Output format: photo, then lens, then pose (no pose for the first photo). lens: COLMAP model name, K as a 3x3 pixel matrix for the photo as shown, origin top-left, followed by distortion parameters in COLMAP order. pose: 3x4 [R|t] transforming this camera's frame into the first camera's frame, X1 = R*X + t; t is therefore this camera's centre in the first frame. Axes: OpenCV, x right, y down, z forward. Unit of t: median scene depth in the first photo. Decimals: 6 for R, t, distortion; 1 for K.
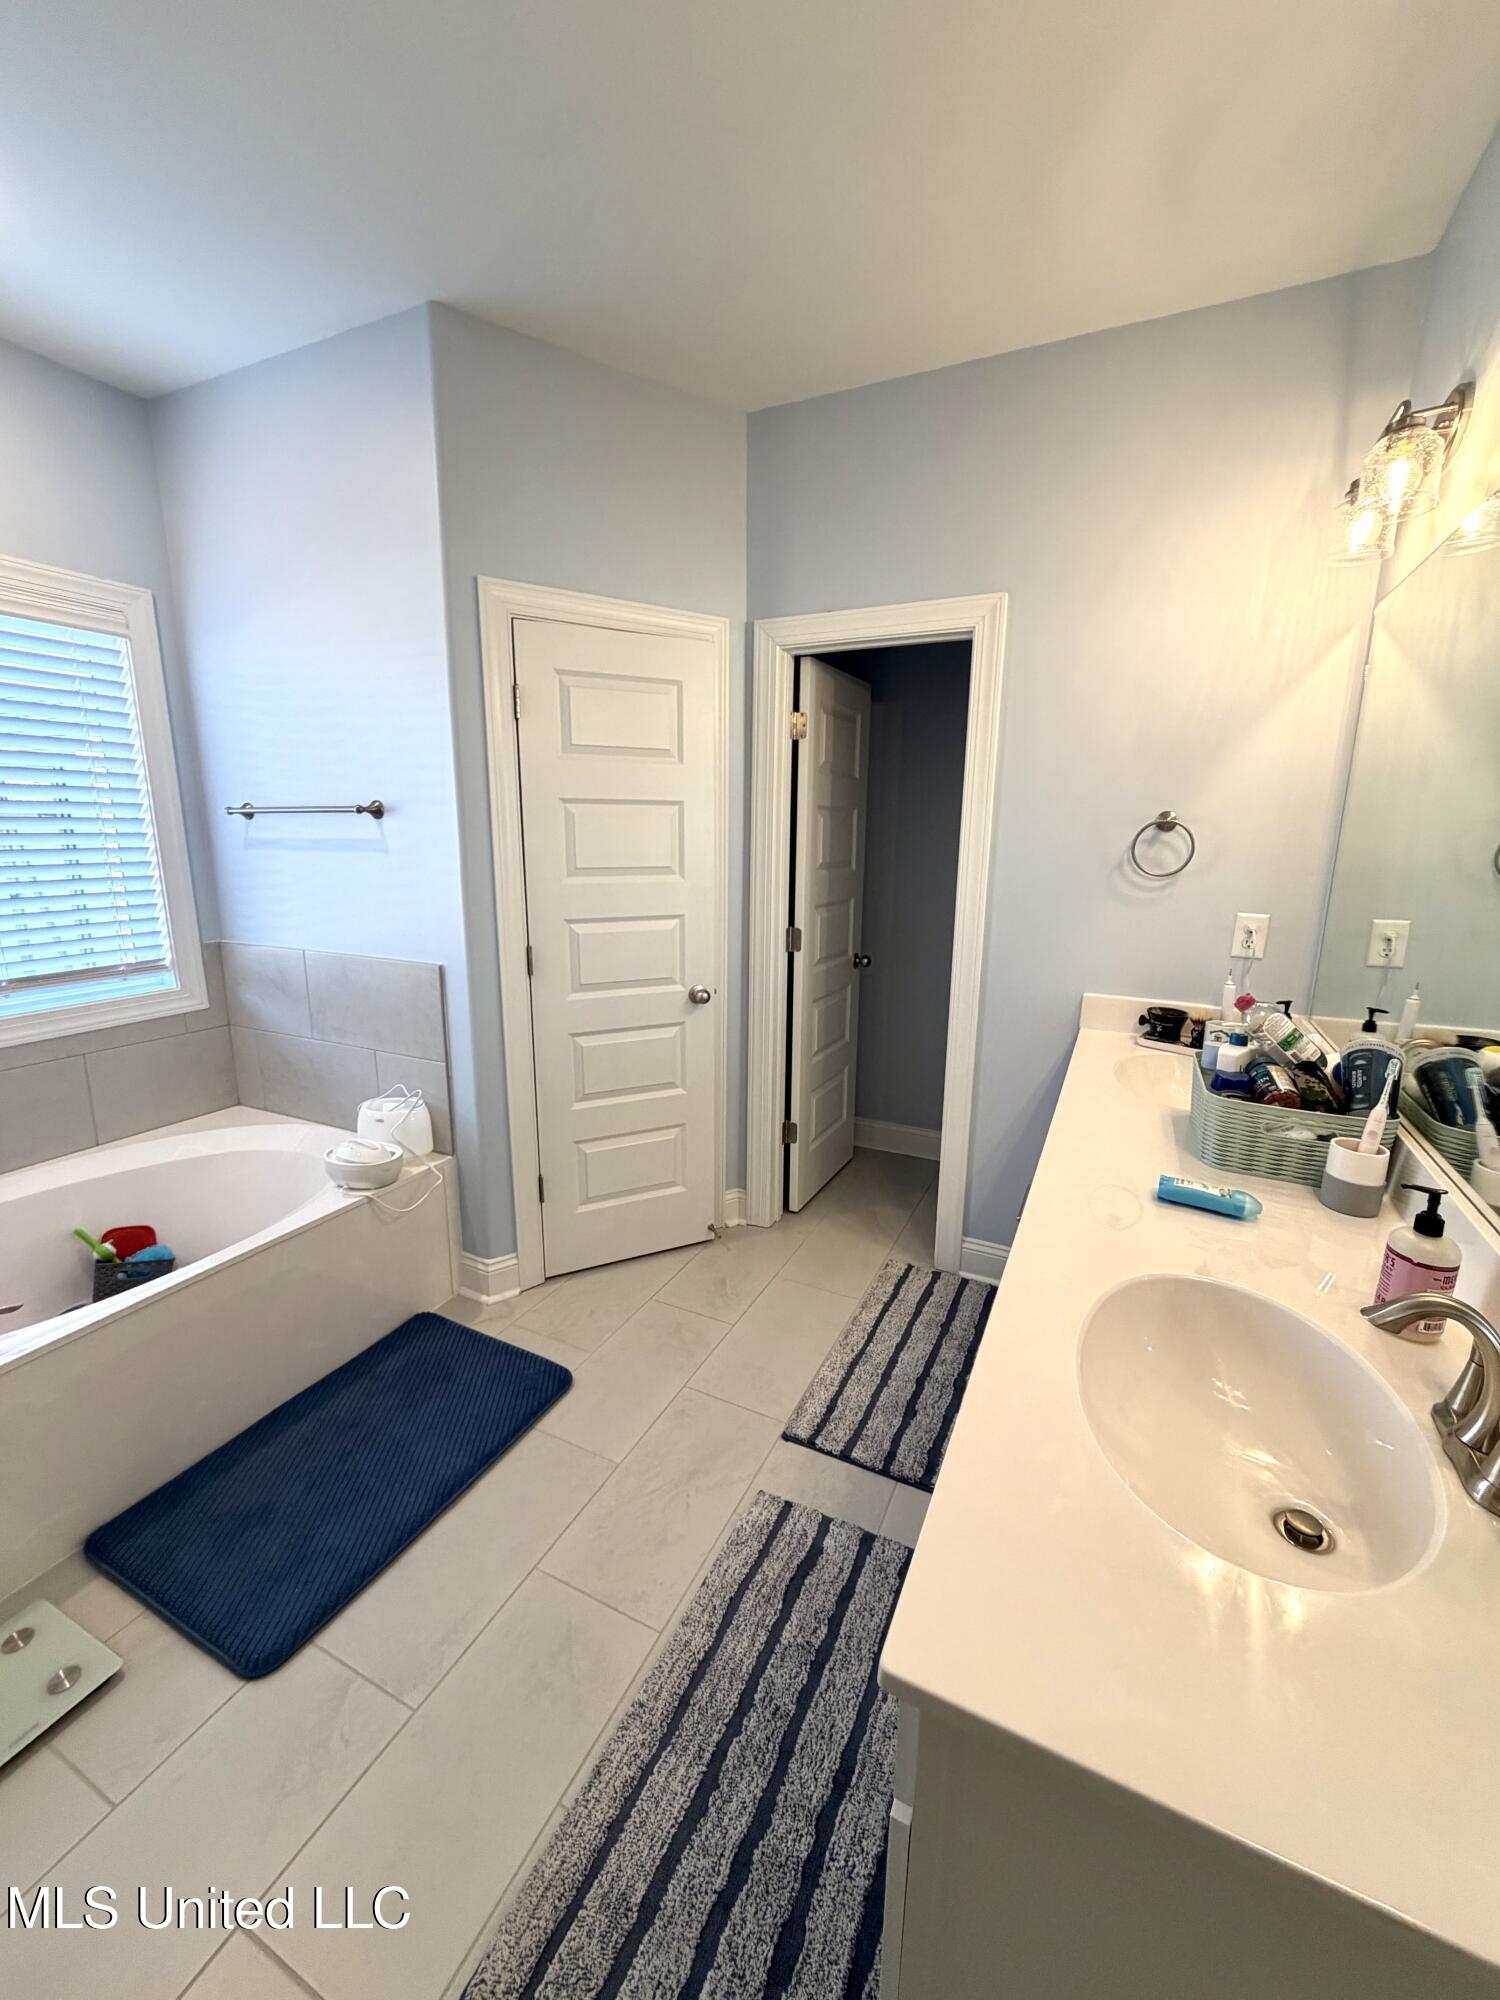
lens RADIAL K [[794.8, 0, 743.6], [0, 794.8, 1000.4], [0, 0, 1]] dist [-0.000496, -0.000031]
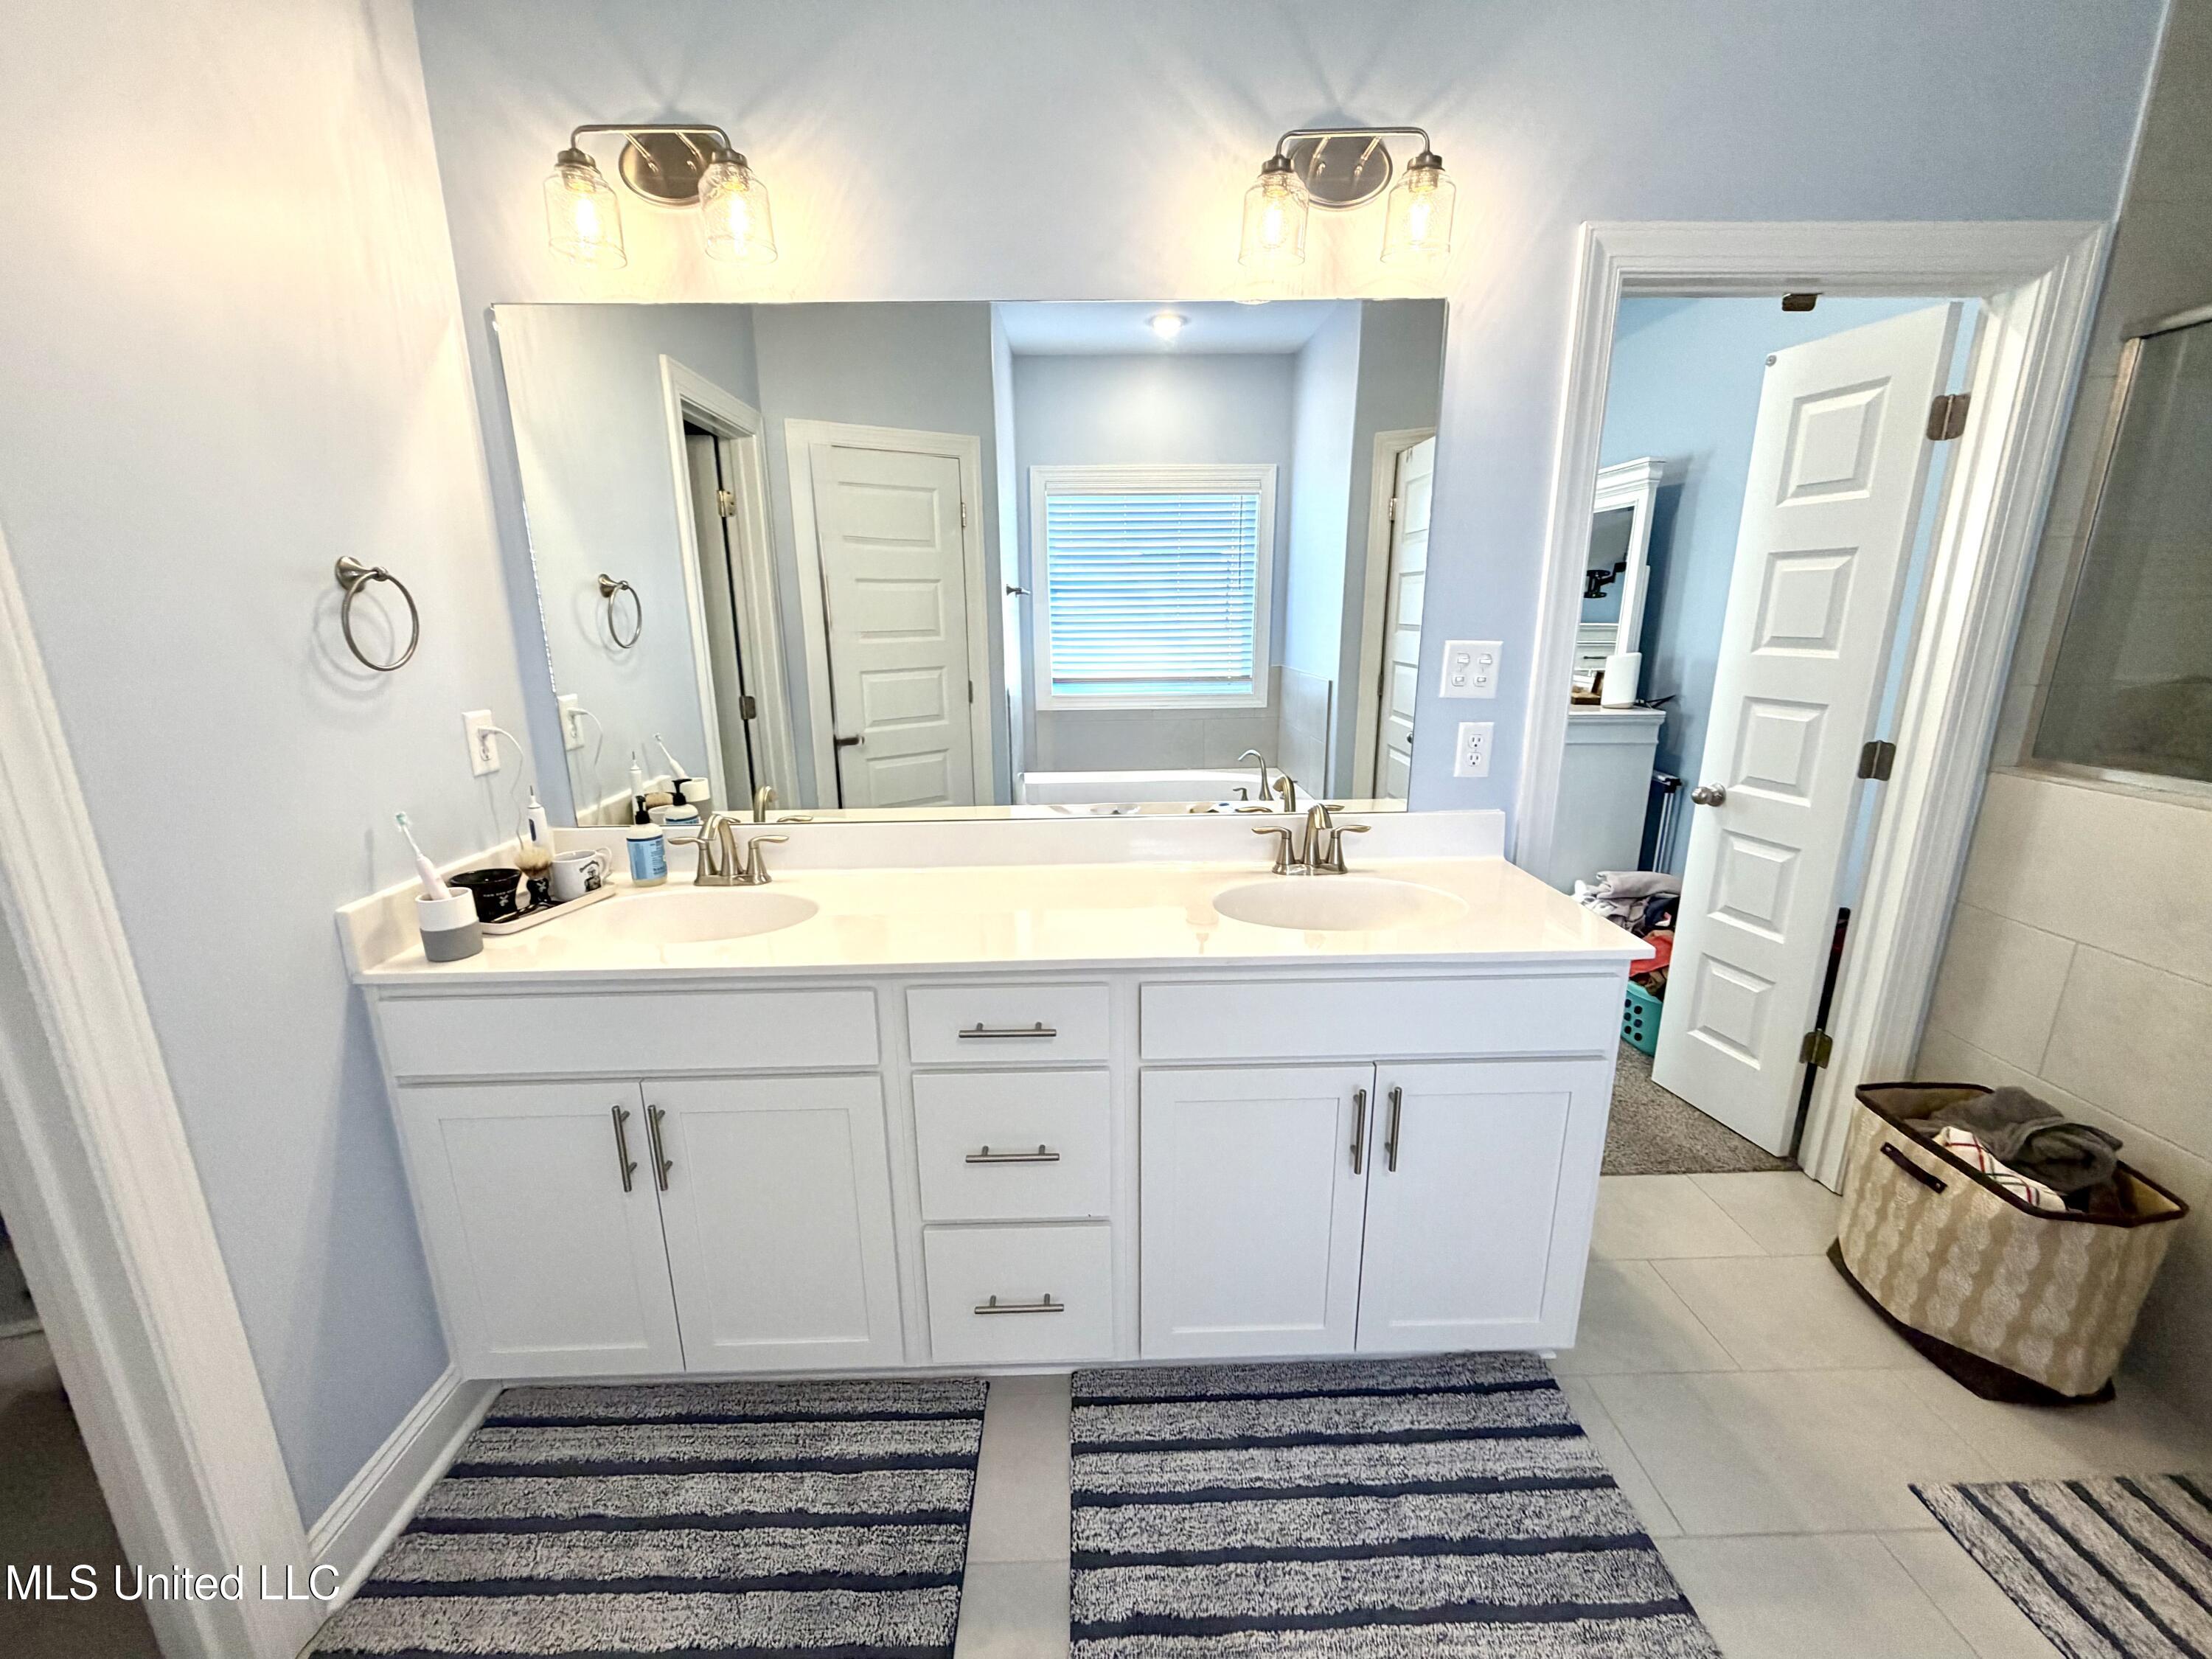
lens RADIAL K [[879.1, 0, 1096.1], [0, 879.1, 839.0], [0, 0, 1]] dist [-0.000496, -0.000031]
pose [[-0.463067, -0.233773, 0.854938, -0.394745], [0.192123, 0.915180, 0.354307, -0.226248], [-0.865250, 0.328322, -0.378877, 1.101070]]
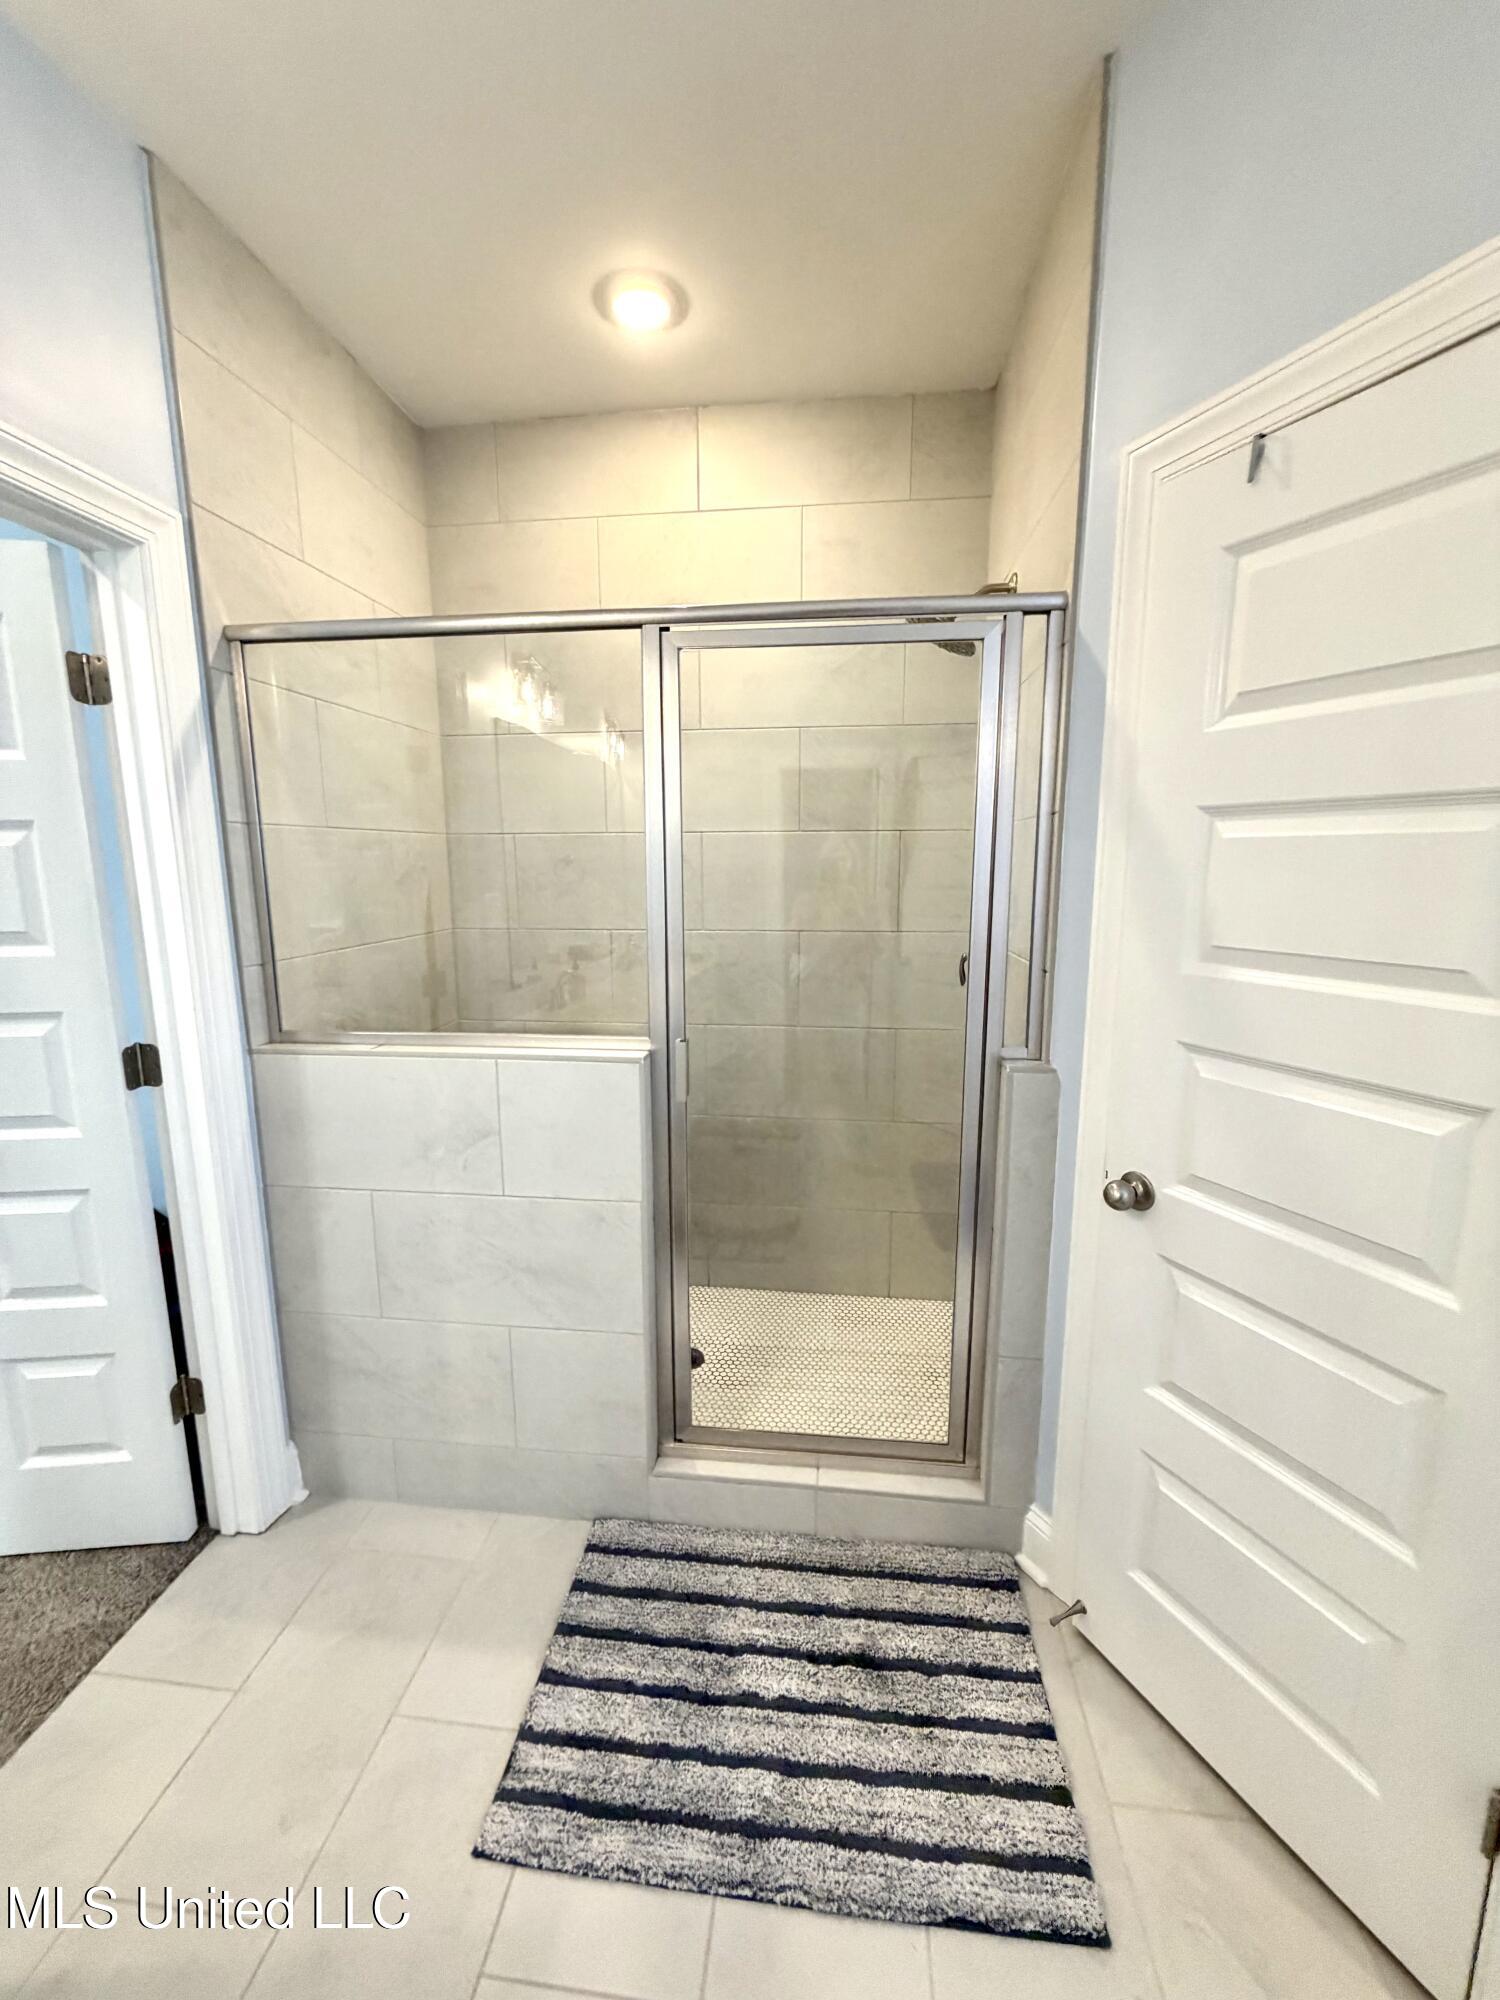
lens RADIAL K [[794.8, 0, 759.1], [0, 794.8, 1001.0], [0, 0, 1]] dist [-0.000496, -0.000031]
pose [[-0.940274, 0.041958, -0.337822, -0.270891], [-0.084827, 0.932192, 0.351883, -0.179840], [0.329679, 0.359523, -0.872958, 0.845661]]
